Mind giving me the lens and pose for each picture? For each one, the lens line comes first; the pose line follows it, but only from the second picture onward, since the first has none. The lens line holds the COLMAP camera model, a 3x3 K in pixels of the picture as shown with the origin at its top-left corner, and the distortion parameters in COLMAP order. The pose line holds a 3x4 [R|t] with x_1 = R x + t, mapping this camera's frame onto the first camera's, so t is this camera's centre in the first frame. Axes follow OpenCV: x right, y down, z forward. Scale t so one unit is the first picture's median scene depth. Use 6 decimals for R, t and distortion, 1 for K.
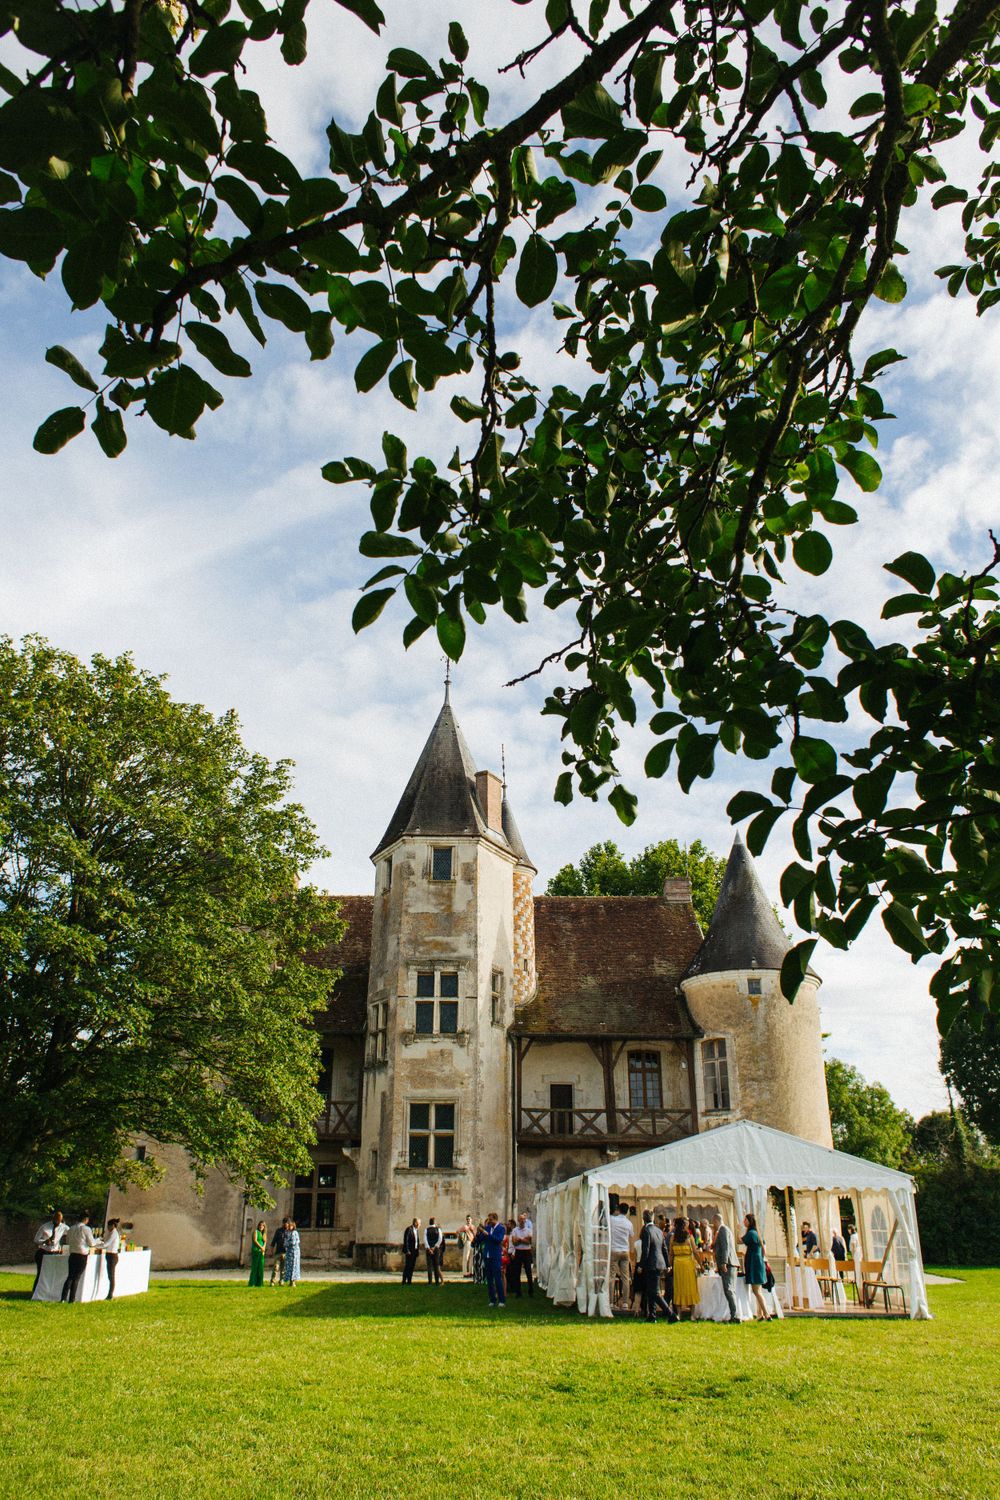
lens RADIAL K [[1179.2, 0, 498.4], [0, 1179.2, 755.6], [0, 0, 1]] dist [0.034495, 0.008072]
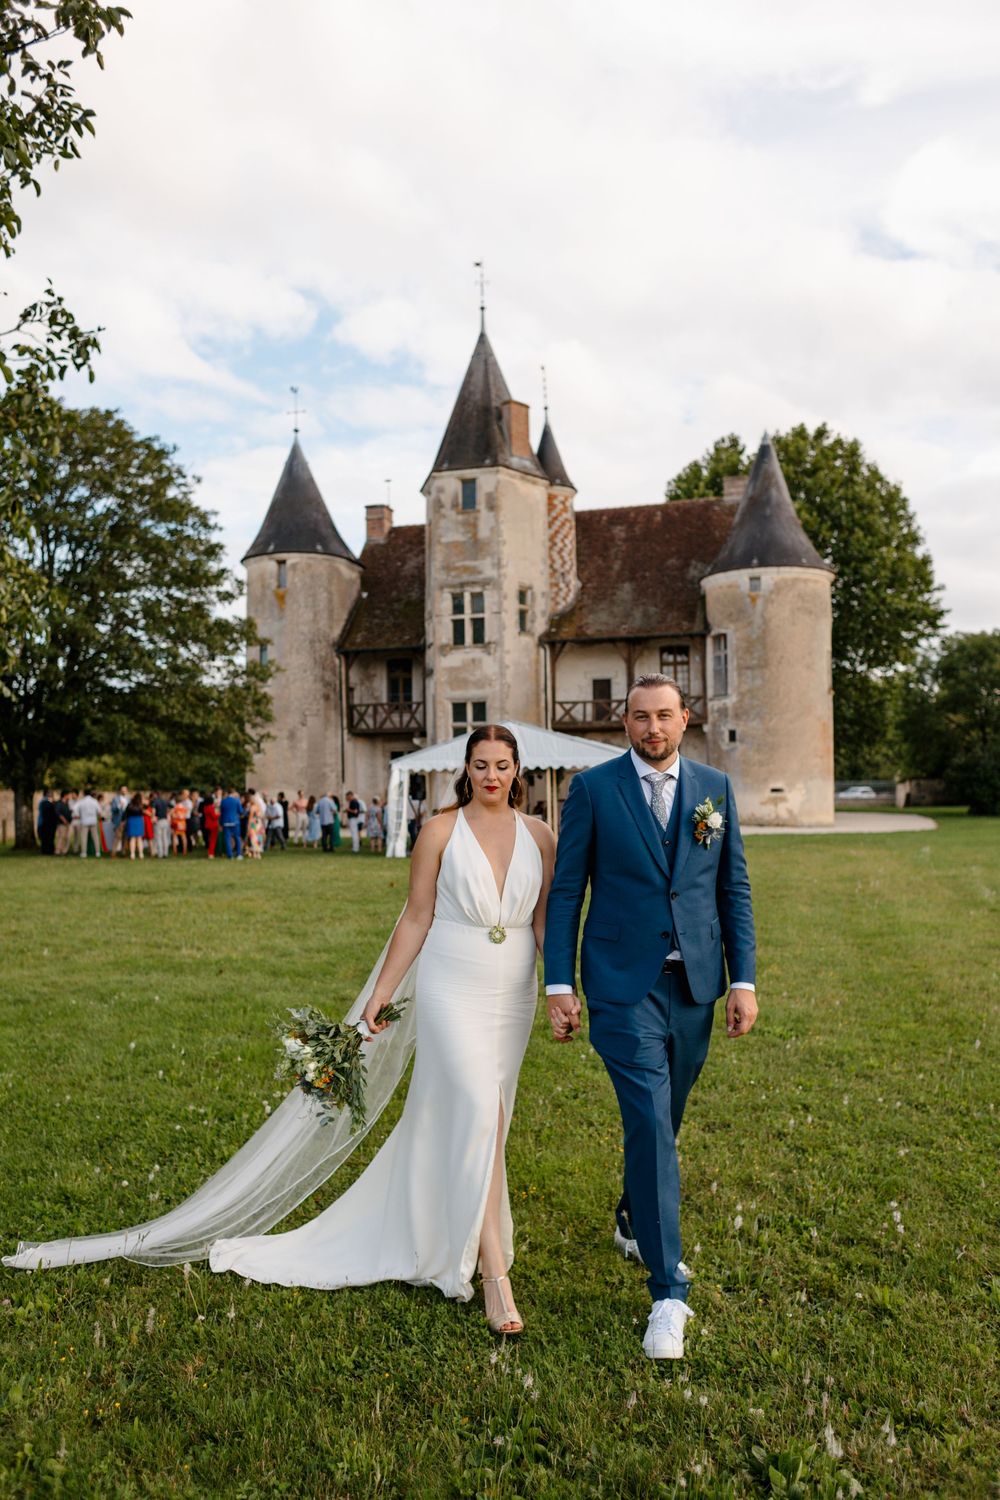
lens RADIAL K [[1179.2, 0, 500.9], [0, 1179.2, 786.3], [0, 0, 1]] dist [0.034495, 0.008072]
pose [[0.957678, -0.021718, -0.287020, 0.300158], [0.125156, 0.929374, 0.347275, -0.036464], [0.259207, -0.368501, 0.892759, -0.088324]]
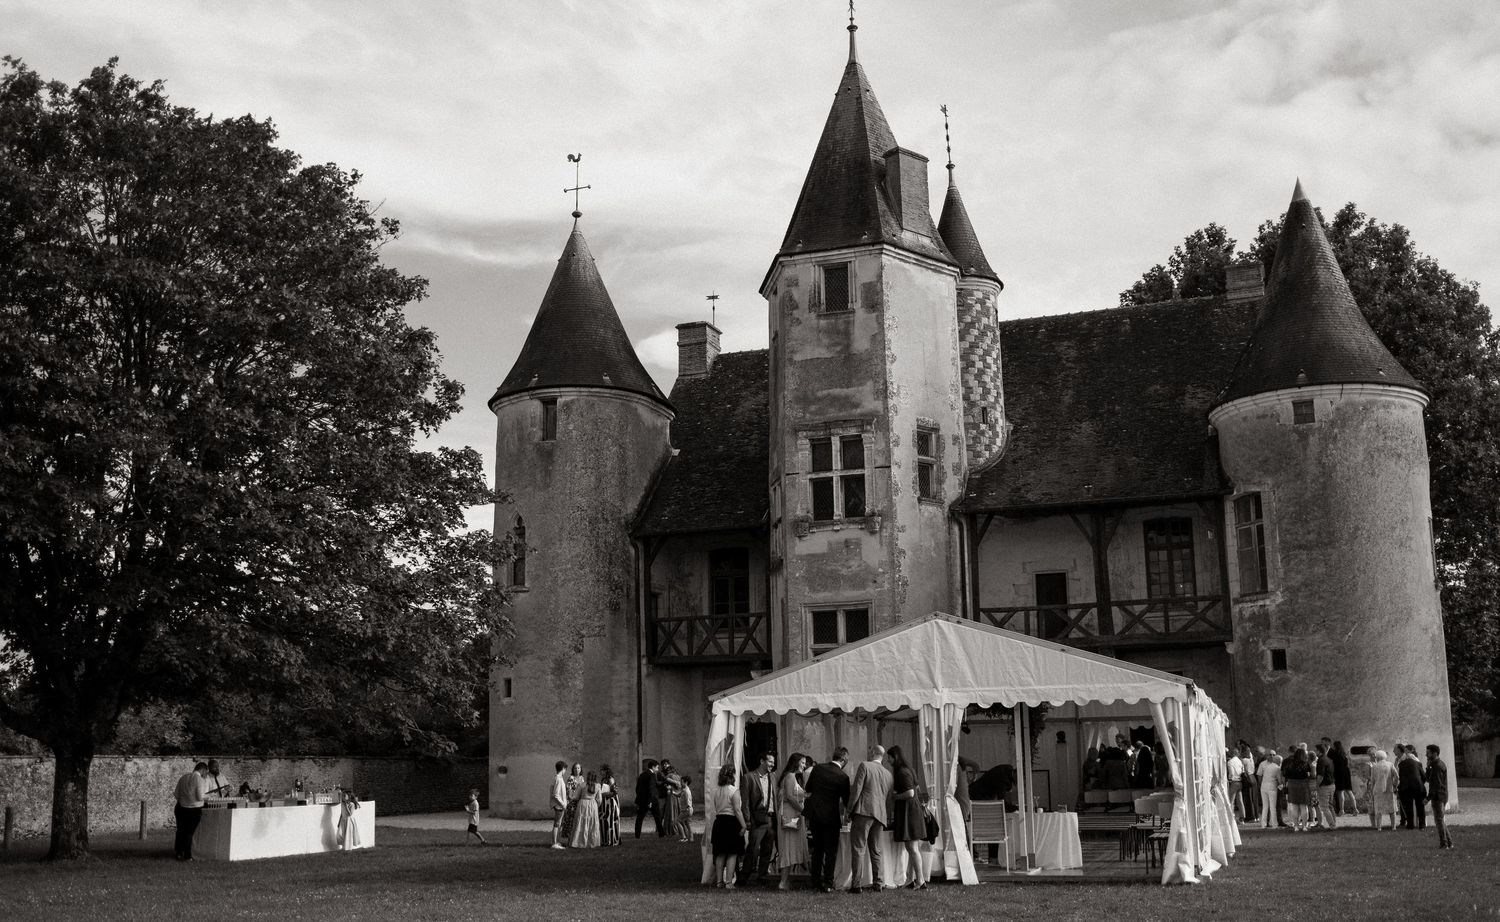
lens RADIAL K [[1539.8, 0, 764.0], [0, 1539.8, 505.4], [0, 0, 1]] dist [-0.029554, 0.000000]
pose [[0.937031, -0.081110, -0.339696, 0.221192], [0.151887, 0.970500, 0.187242, 0.038932], [0.314488, -0.227047, 0.921709, 0.099663]]
